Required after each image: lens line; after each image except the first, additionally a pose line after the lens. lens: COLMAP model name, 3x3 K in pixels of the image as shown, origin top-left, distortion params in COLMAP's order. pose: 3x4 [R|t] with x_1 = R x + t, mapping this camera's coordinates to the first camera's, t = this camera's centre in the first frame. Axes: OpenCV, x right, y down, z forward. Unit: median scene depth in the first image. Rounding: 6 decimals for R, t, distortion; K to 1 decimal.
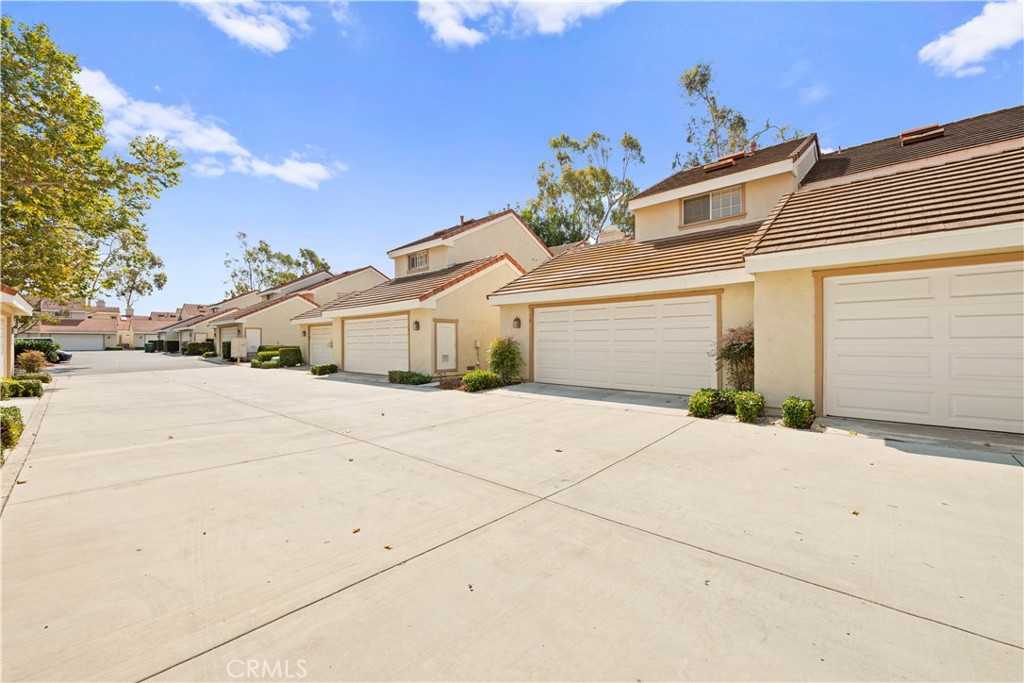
lens RADIAL K [[412.9, 0, 509.0], [0, 412.9, 343.0], [0, 0, 1]] dist [0.000368, 0.000045]
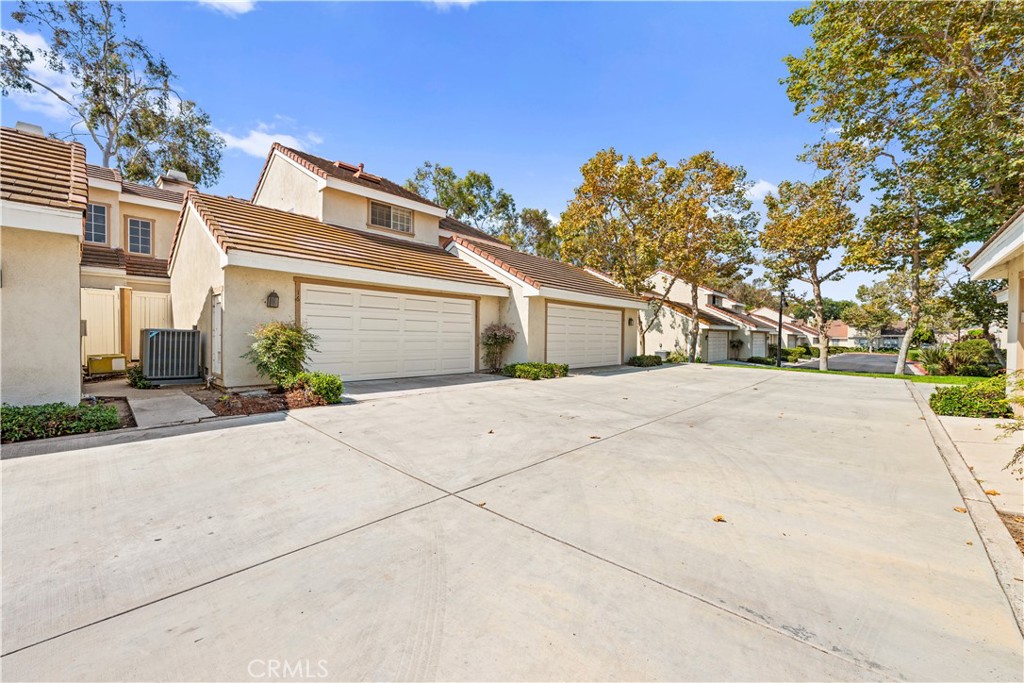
lens RADIAL K [[412.9, 0, 509.0], [0, 412.9, 343.0], [0, 0, 1]] dist [0.000368, 0.000045]
pose [[0.015506, -0.015756, 0.999756, -0.794885], [-0.018932, 0.999692, 0.016049, 0.004745], [-0.999701, -0.019176, 0.015203, 0.727587]]
